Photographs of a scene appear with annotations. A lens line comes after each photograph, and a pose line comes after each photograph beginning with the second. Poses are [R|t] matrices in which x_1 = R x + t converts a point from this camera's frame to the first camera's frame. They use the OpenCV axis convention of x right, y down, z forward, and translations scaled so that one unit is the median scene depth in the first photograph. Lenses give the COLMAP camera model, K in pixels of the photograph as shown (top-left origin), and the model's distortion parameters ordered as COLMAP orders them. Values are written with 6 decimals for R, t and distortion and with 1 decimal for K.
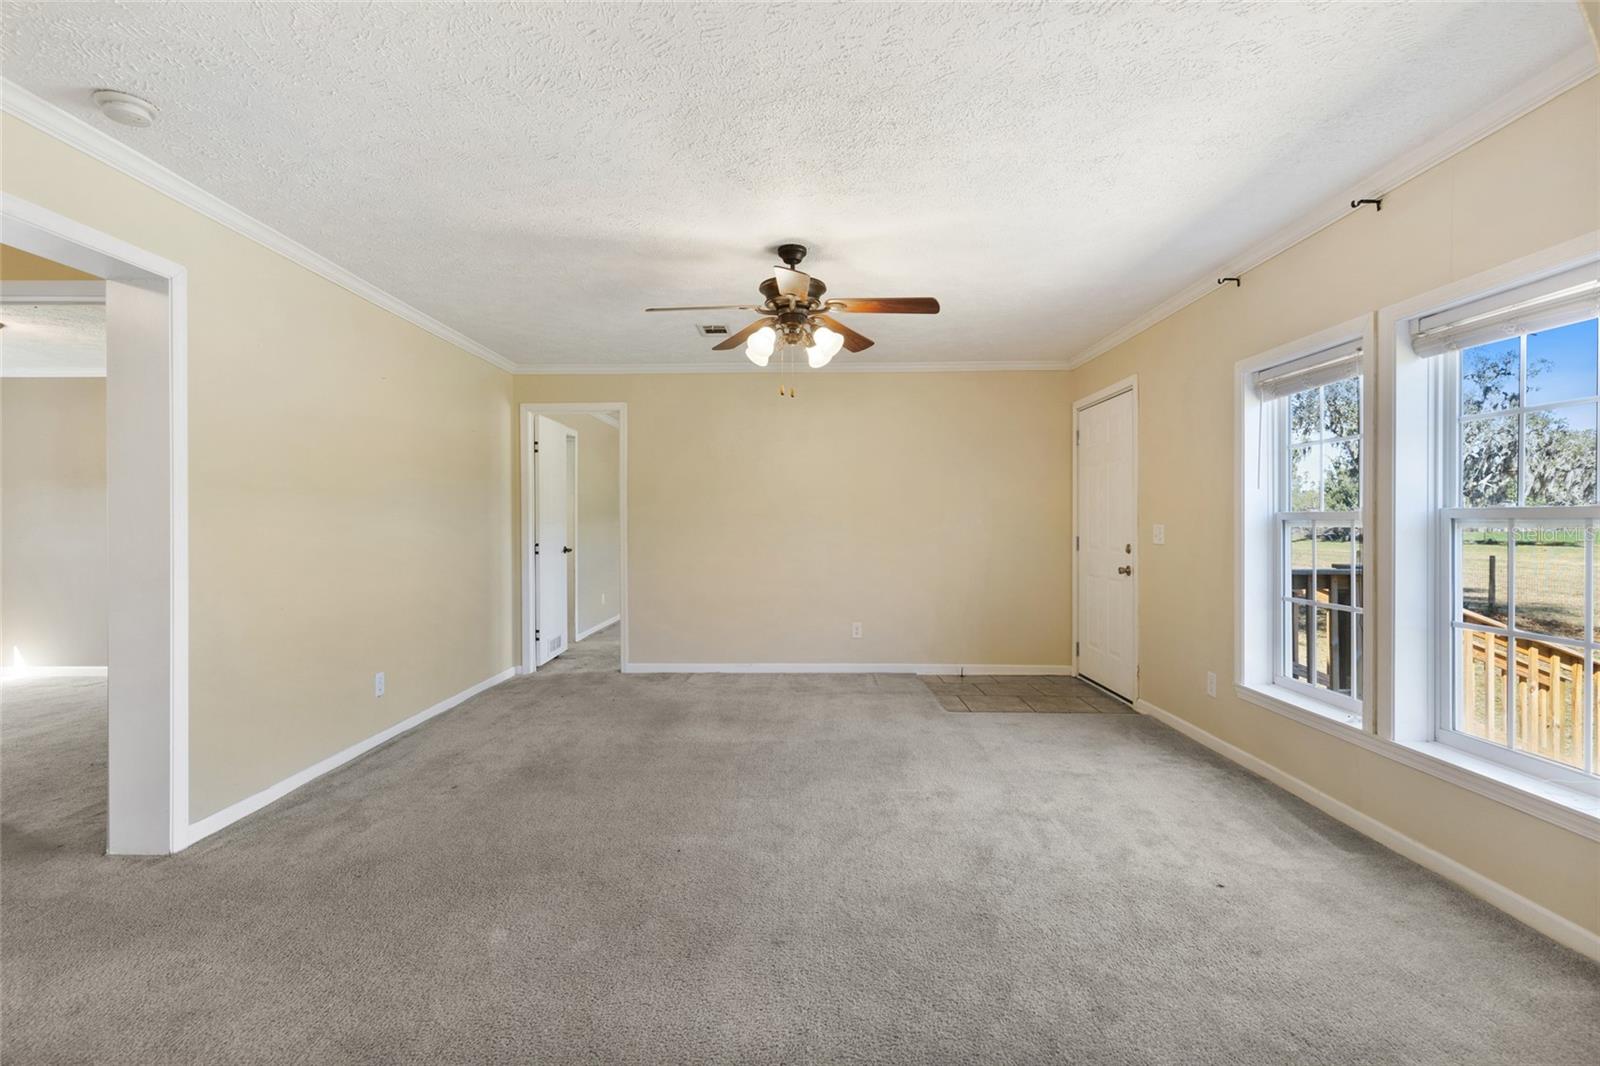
lens RADIAL K [[723.1, 0, 792.4], [0, 723.1, 523.3], [0, 0, 1]] dist [0.004108, 0.001220]
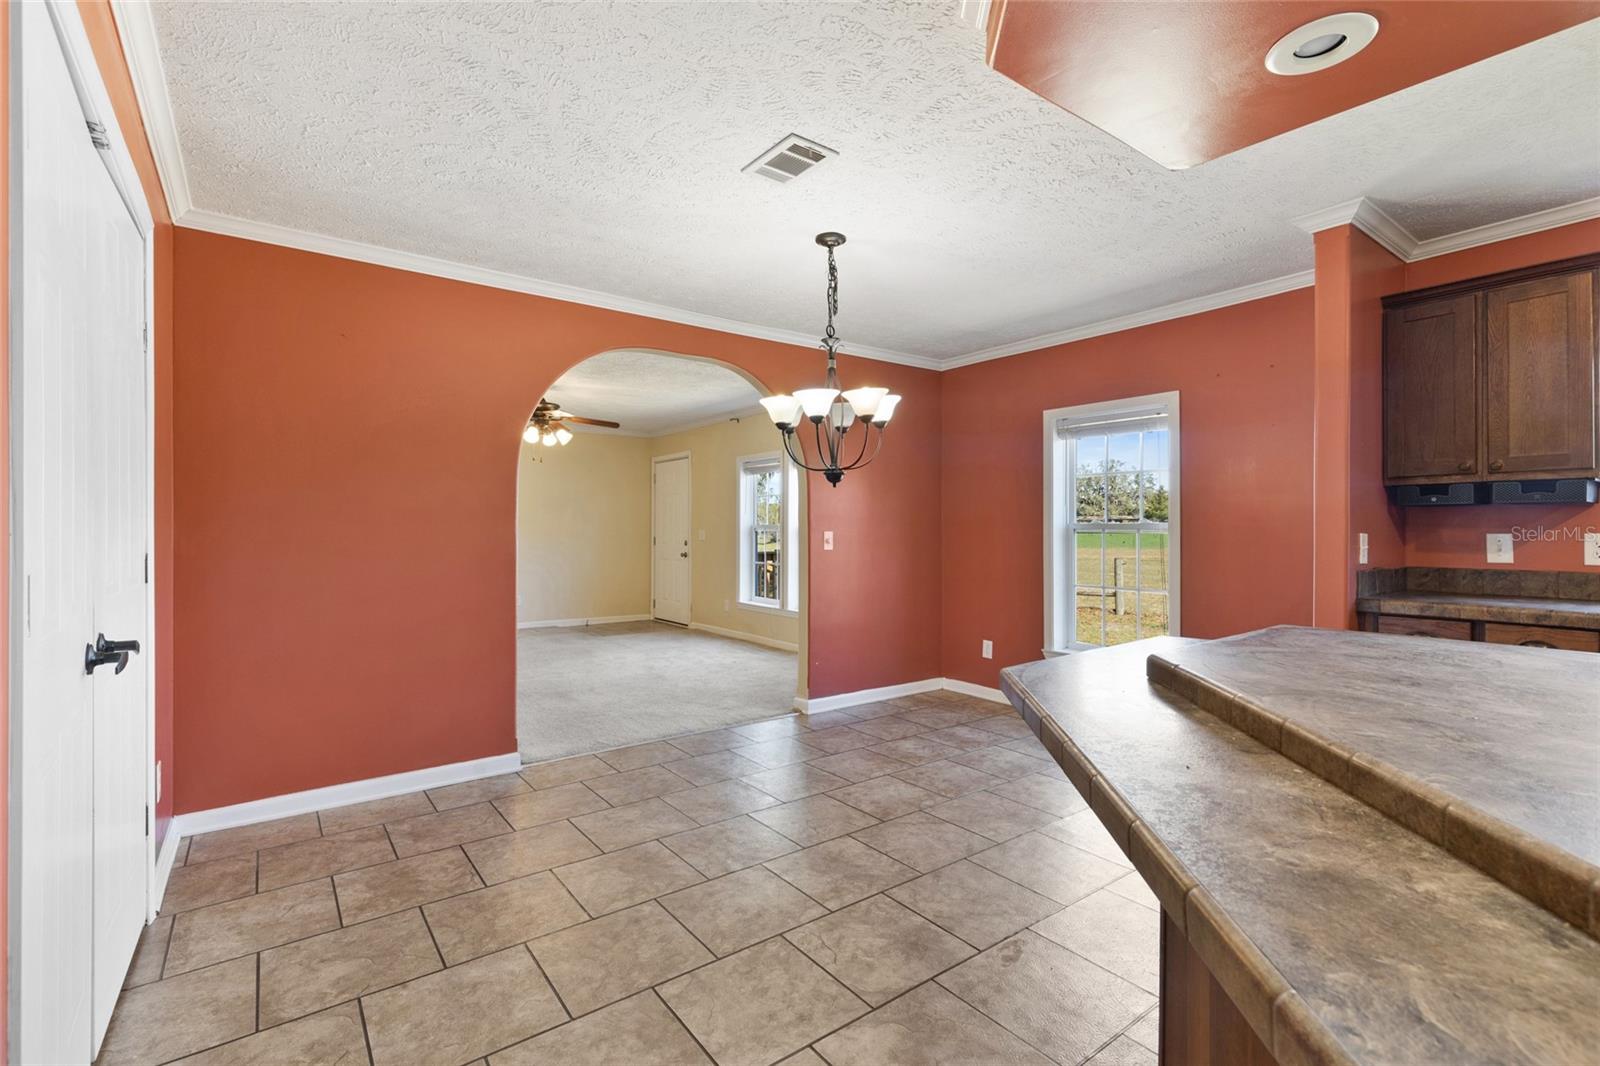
lens RADIAL K [[723.1, 0, 795.0], [0, 723.1, 529.6], [0, 0, 1]] dist [0.004108, 0.001220]
pose [[0.797040, 0.004191, 0.603912, -0.603850], [-0.004984, 0.999988, -0.000361, 0.000266], [-0.603906, -0.002722, 0.797051, -0.902730]]
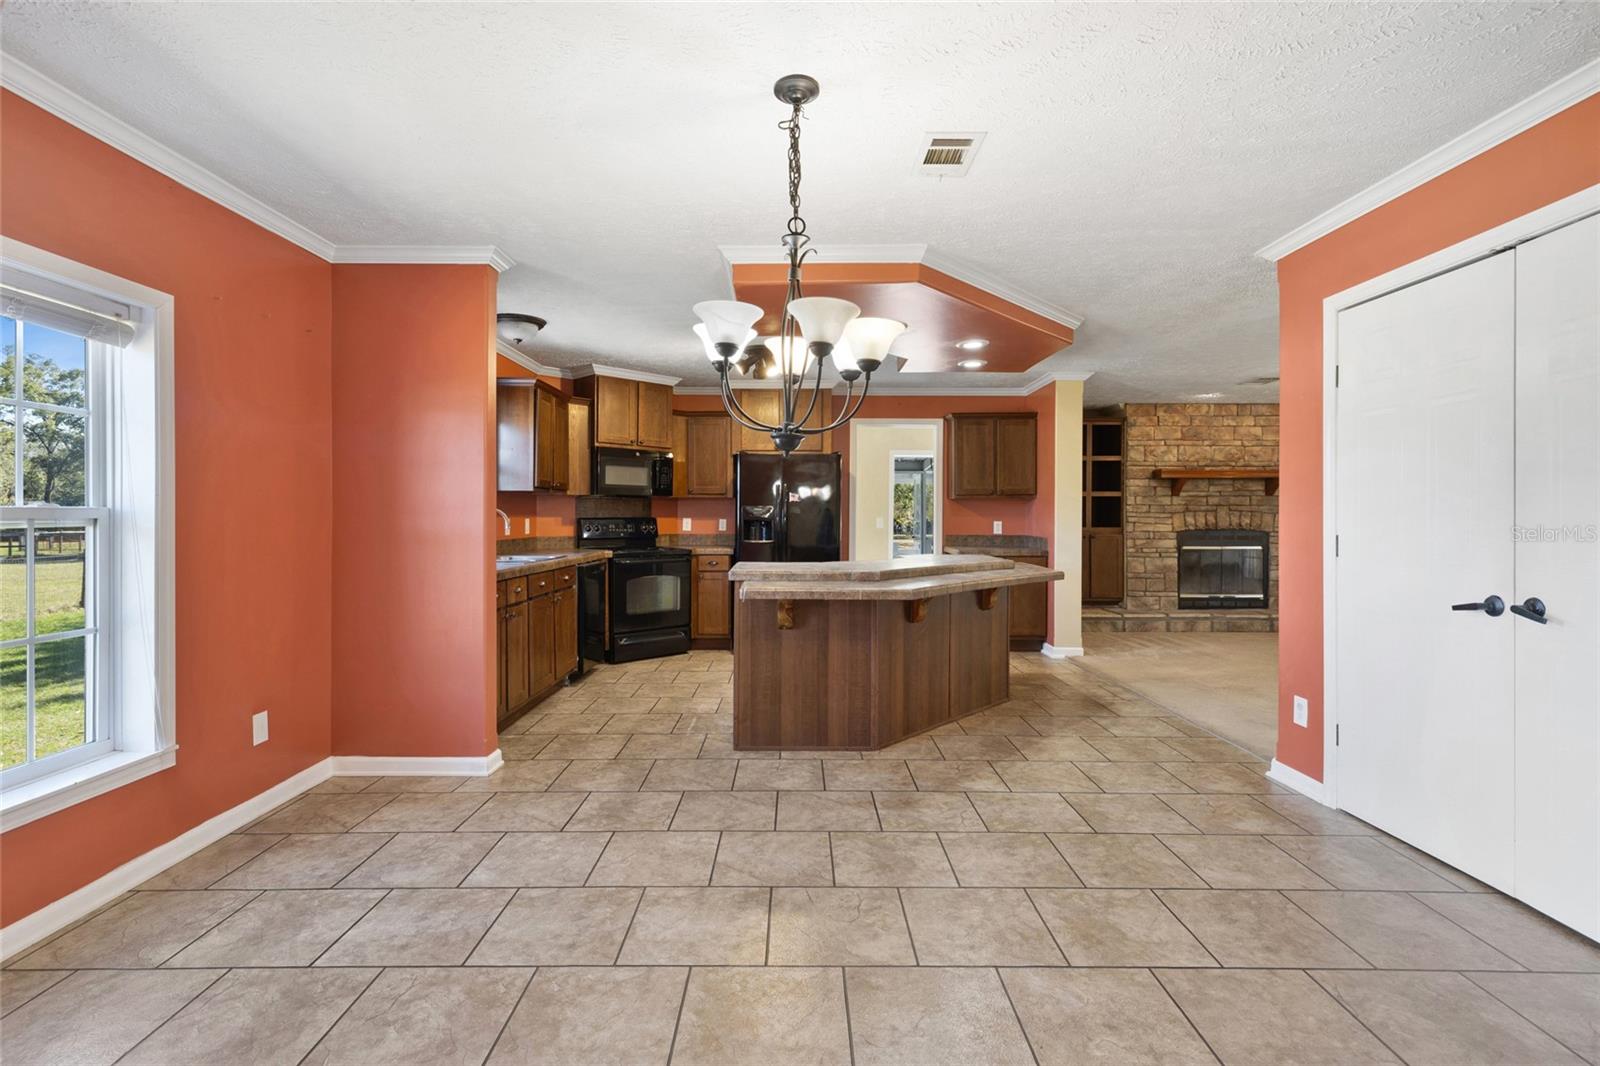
lens RADIAL K [[723.1, 0, 797.4], [0, 723.1, 516.4], [0, 0, 1]] dist [0.004108, 0.001220]
pose [[-0.999960, 0.003738, -0.008118, -0.004986], [0.003736, 0.999993, 0.000188, -0.004597], [0.008119, 0.000157, -0.999967, 0.433486]]
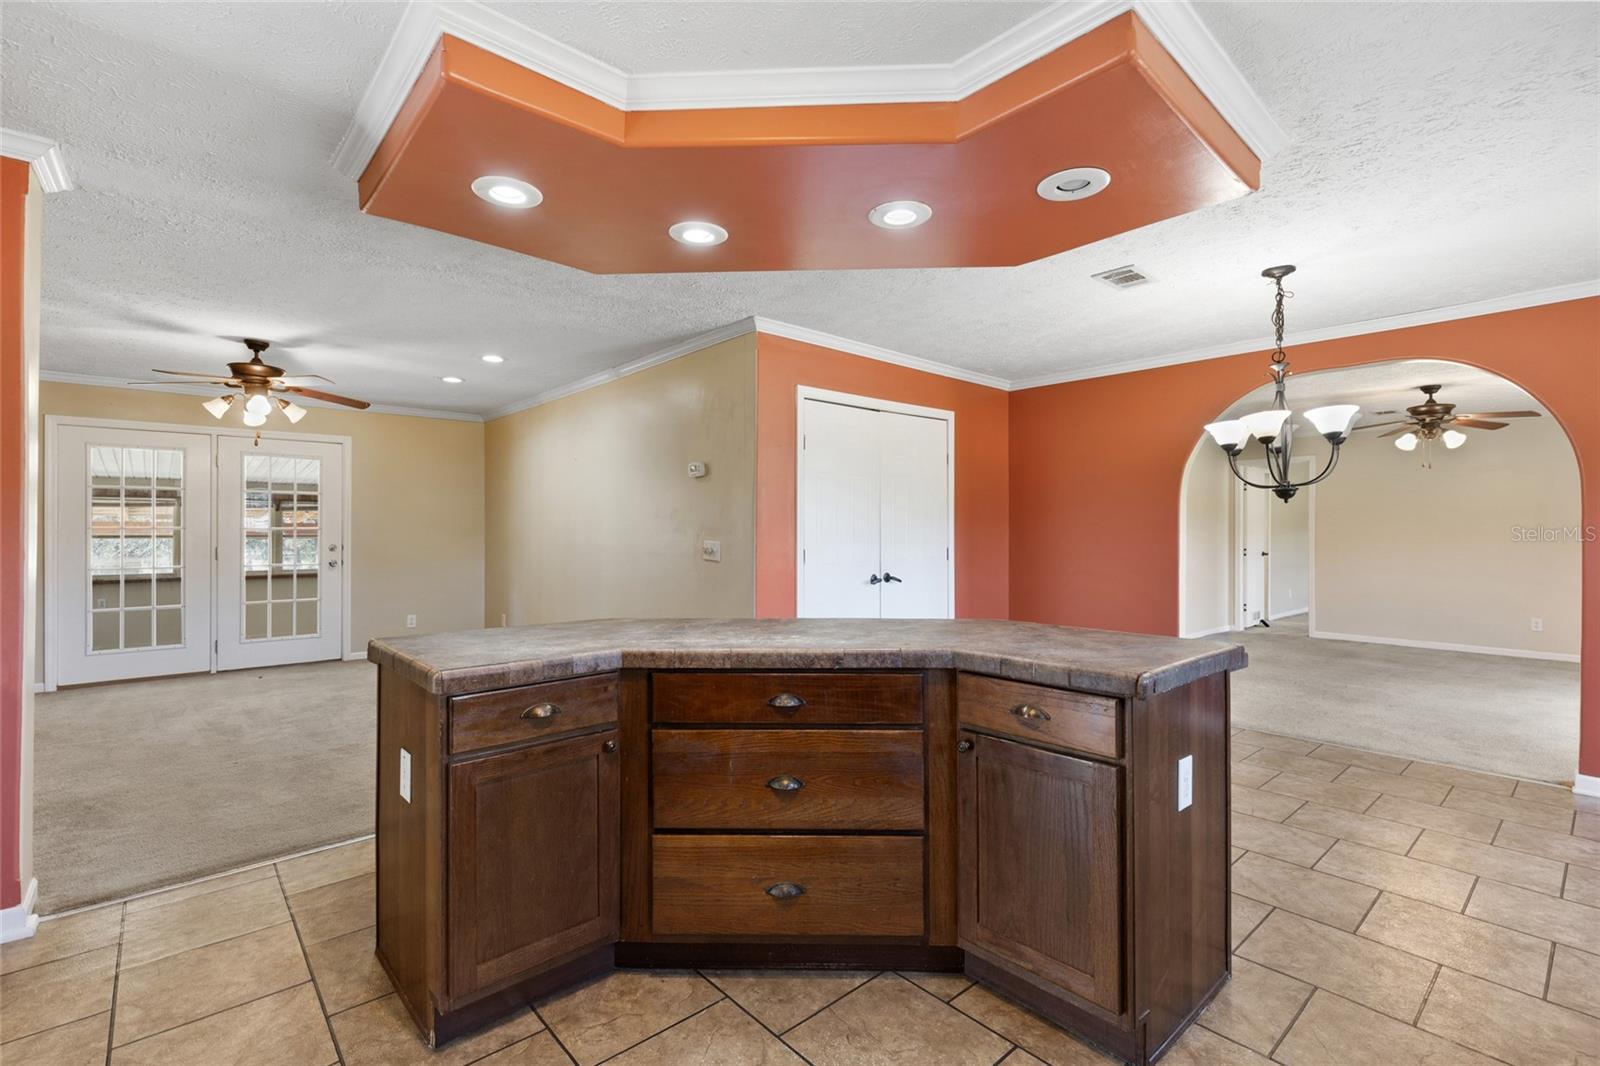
lens RADIAL K [[723.1, 0, 788.7], [0, 723.1, 531.1], [0, 0, 1]] dist [0.004108, 0.001220]
pose [[0.662181, 0.006337, -0.749317, 0.290124], [-0.006068, 0.999977, 0.003094, -0.015854], [0.749319, 0.002498, 0.662204, -1.347088]]
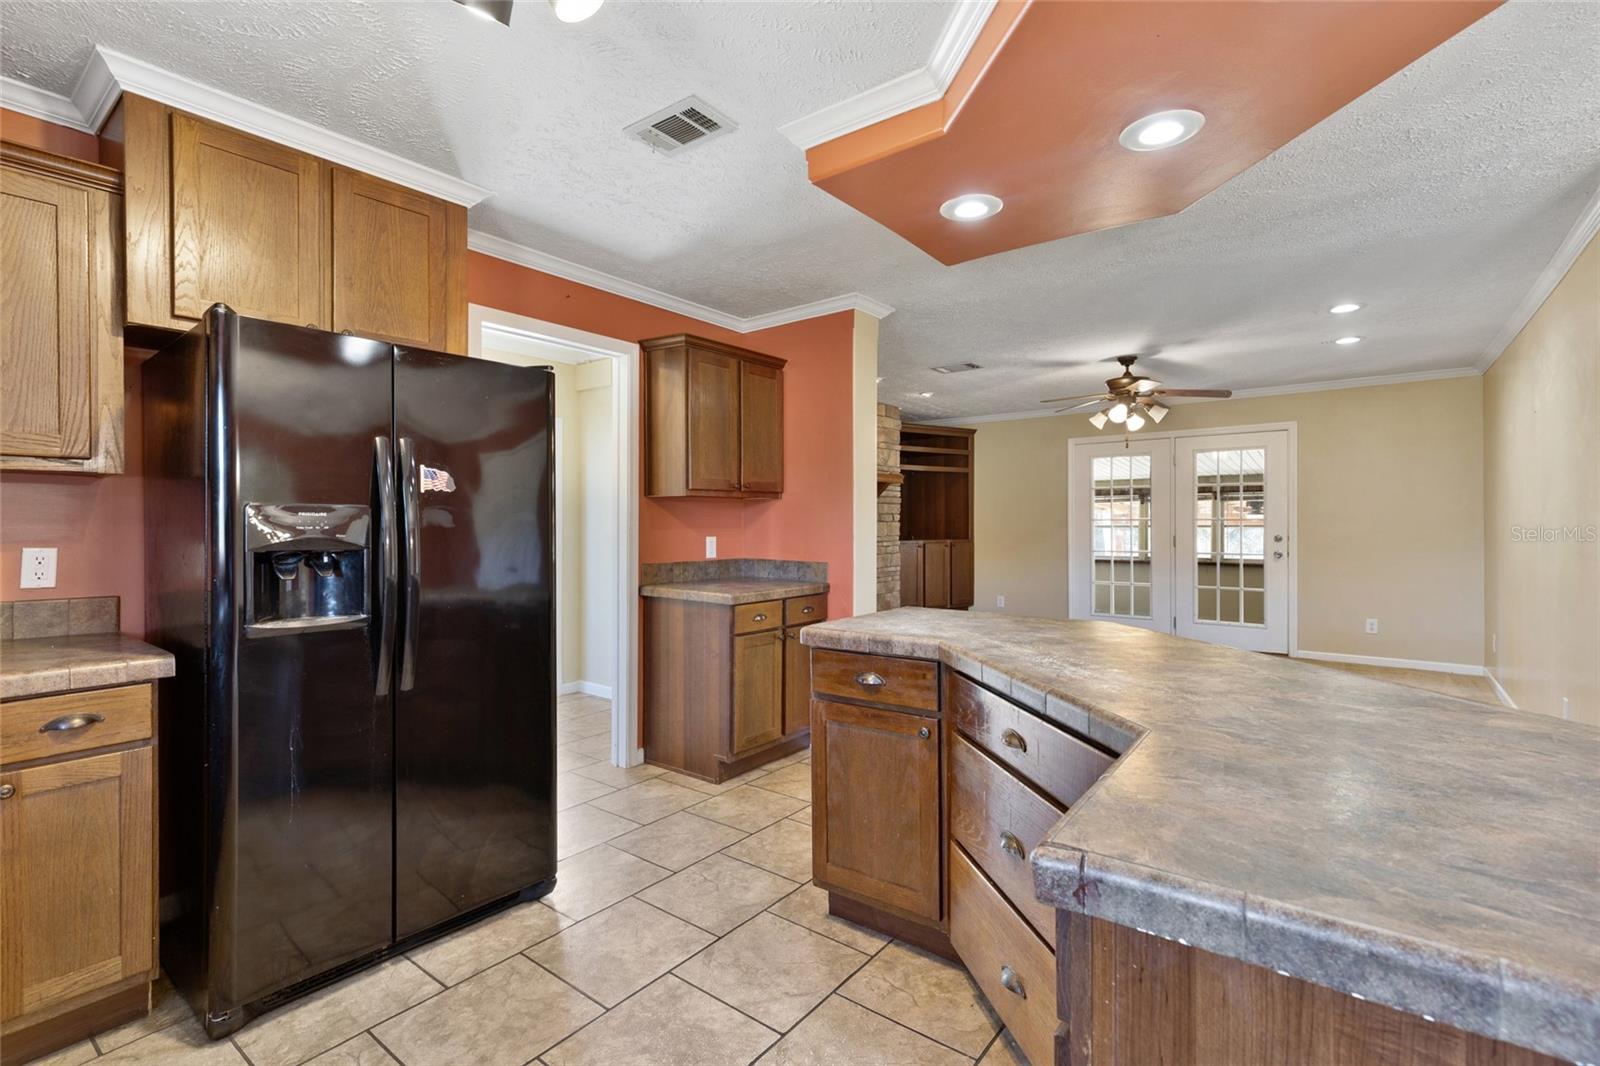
lens RADIAL K [[723.1, 0, 791.3], [0, 723.1, 525.7], [0, 0, 1]] dist [0.004108, 0.001220]
pose [[-0.610104, 0.011626, -0.792236, 0.296528], [0.007888, 0.999932, 0.008600, -0.016564], [0.792282, -0.001002, -0.610154, -0.797332]]
